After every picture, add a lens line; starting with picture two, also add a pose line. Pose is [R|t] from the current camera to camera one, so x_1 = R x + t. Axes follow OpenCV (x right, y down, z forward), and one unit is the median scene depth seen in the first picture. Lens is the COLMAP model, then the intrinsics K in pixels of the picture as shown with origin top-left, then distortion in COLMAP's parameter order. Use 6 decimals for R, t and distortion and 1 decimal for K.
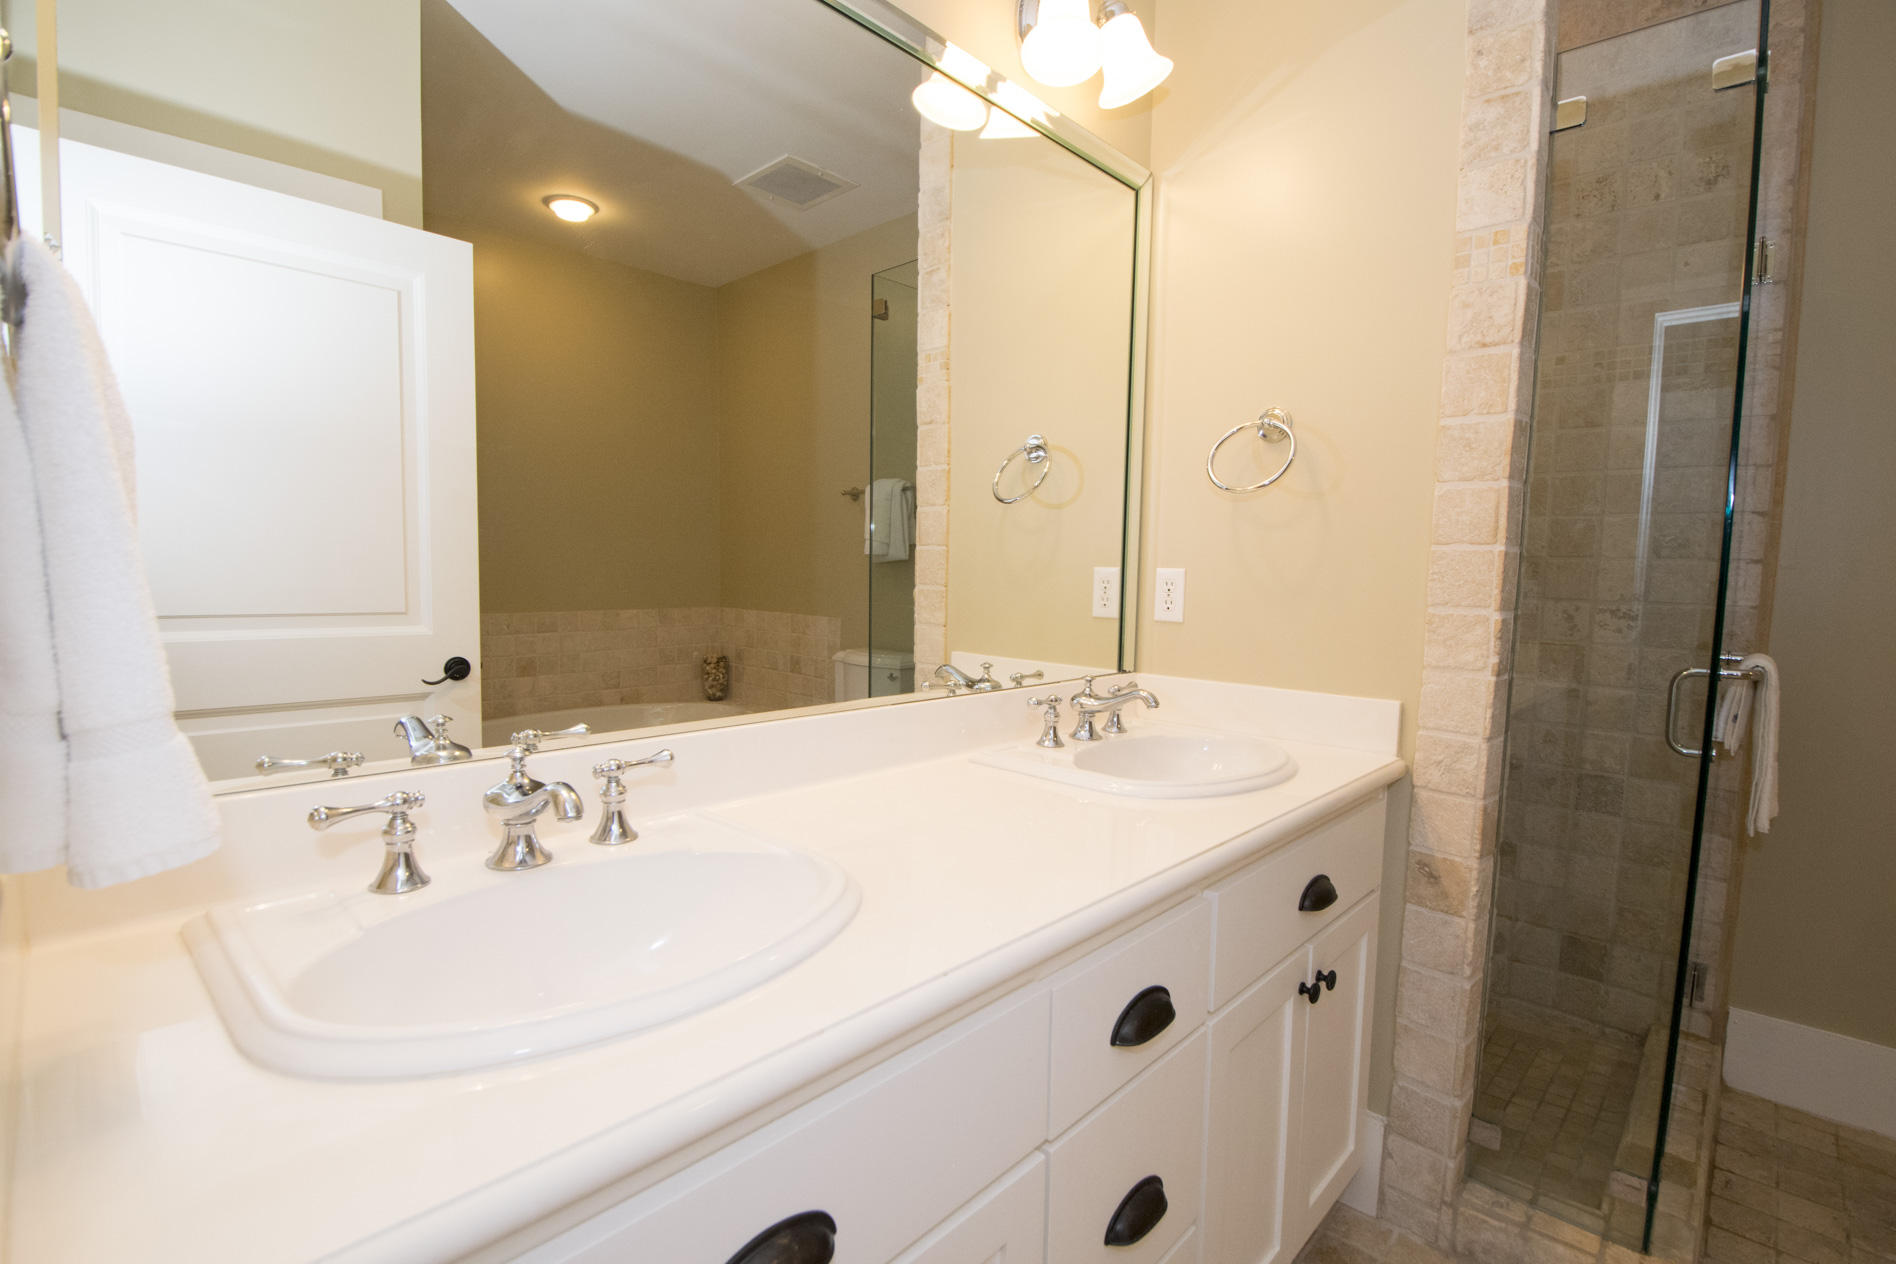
lens RADIAL K [[857.0, 0, 927.0], [0, 857.0, 659.2], [0, 0, 1]] dist [0.003259, -0.019355]
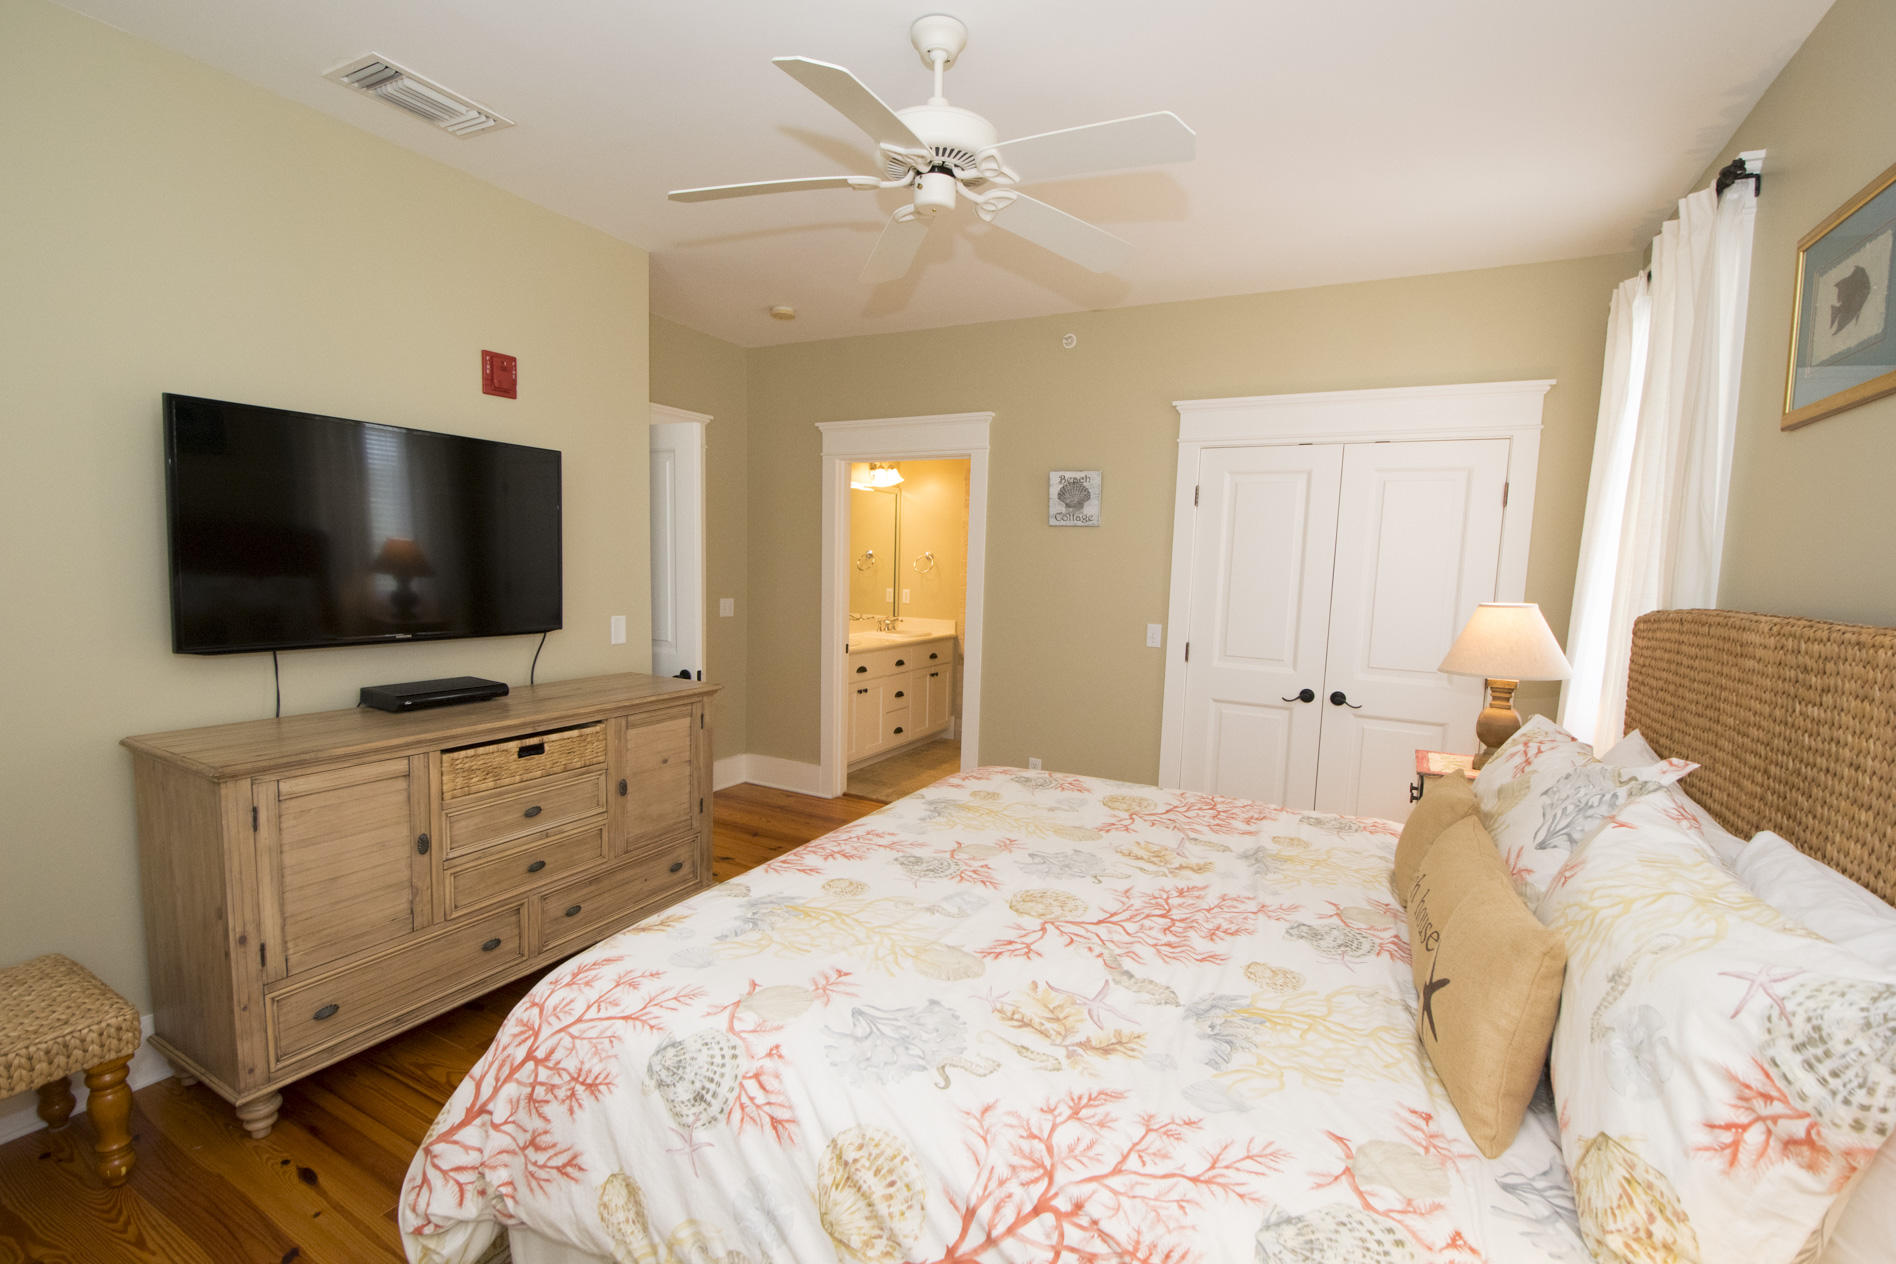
lens RADIAL K [[857.0, 0, 927.0], [0, 857.0, 659.2], [0, 0, 1]] dist [0.003259, -0.019355]
pose [[0.963381, -0.019830, 0.267402, -0.720727], [0.014585, 0.999661, 0.021585, 0.136134], [-0.267739, -0.016895, 0.963343, -2.976372]]
